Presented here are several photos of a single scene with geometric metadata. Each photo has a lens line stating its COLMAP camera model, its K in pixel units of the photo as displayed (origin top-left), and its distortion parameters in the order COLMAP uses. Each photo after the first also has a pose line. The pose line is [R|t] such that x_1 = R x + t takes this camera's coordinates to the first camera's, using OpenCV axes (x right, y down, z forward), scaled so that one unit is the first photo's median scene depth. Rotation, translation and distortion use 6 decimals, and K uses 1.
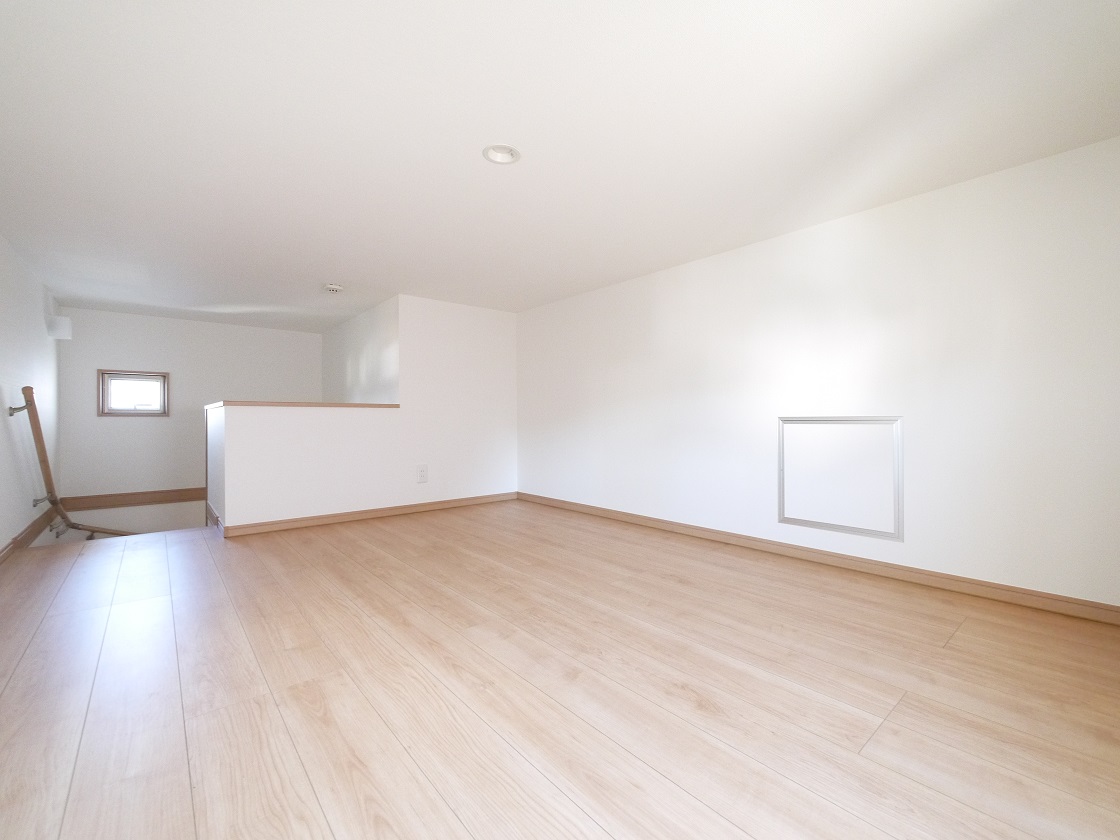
lens RADIAL K [[473.0, 0, 562.7], [0, 473.0, 419.2], [0, 0, 1]] dist [-0.001667, -0.000904]
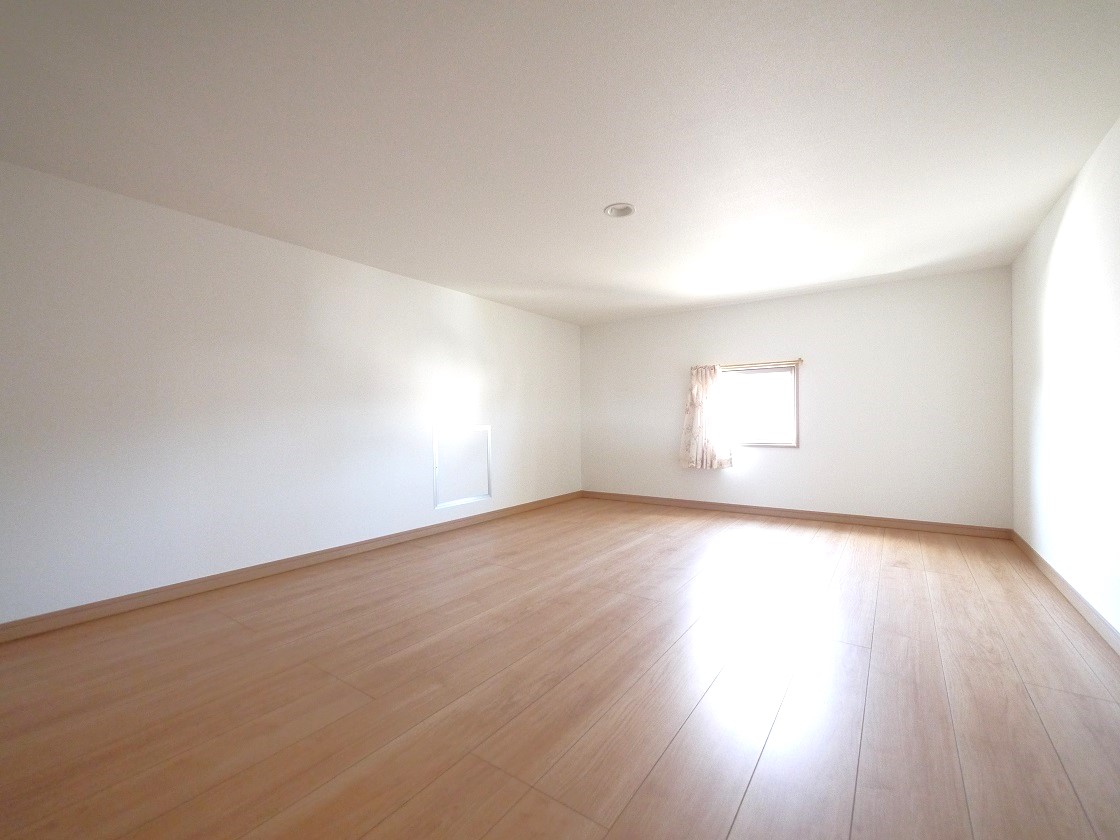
lens RADIAL K [[473.0, 0, 562.7], [0, 473.0, 419.2], [0, 0, 1]] dist [-0.001667, -0.000904]
pose [[-0.243309, 0.010285, 0.969894, -1.081714], [0.006522, 0.999939, -0.008968, -0.009681], [-0.969927, 0.004143, -0.243361, 1.236841]]
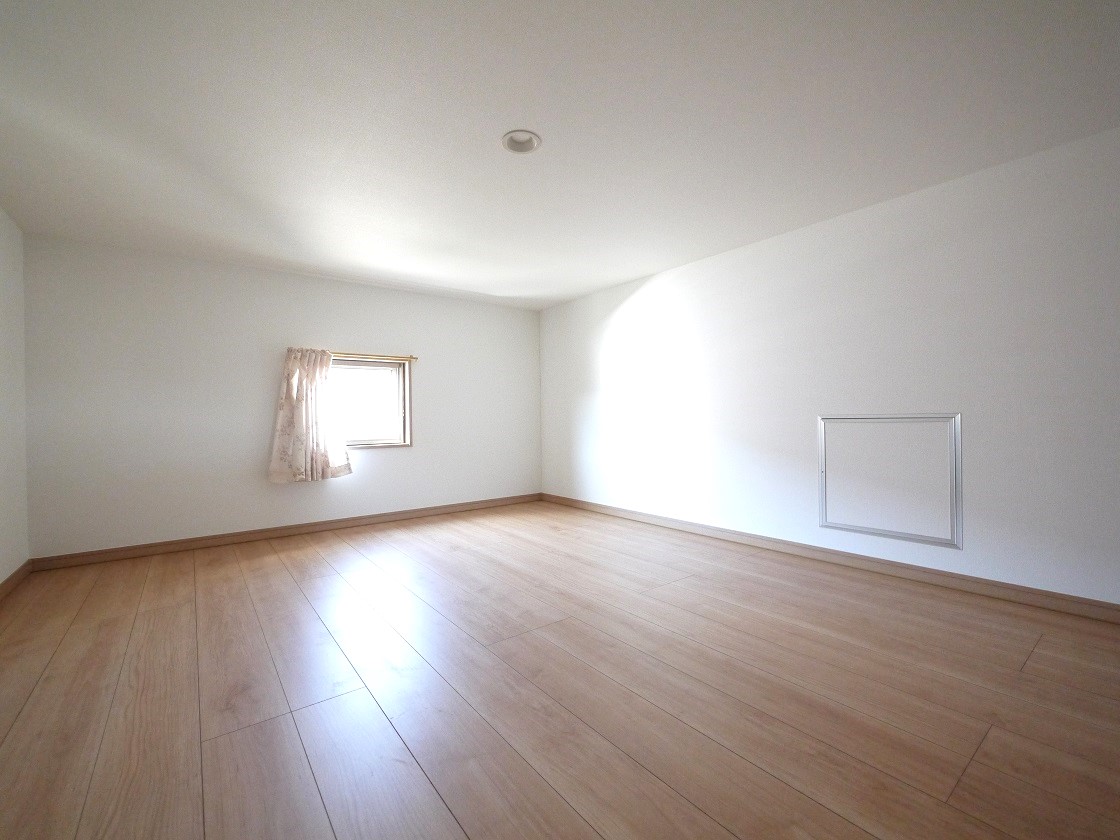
lens RADIAL K [[474.0, 0, 551.8], [0, 474.0, 420.0], [0, 0, 1]] dist [-0.002378, -0.000571]
pose [[-0.997452, 0.018920, 0.068782, -0.209130], [0.018958, 0.999820, -0.000100, 0.000364], [-0.068772, 0.001204, -0.997632, 1.670877]]
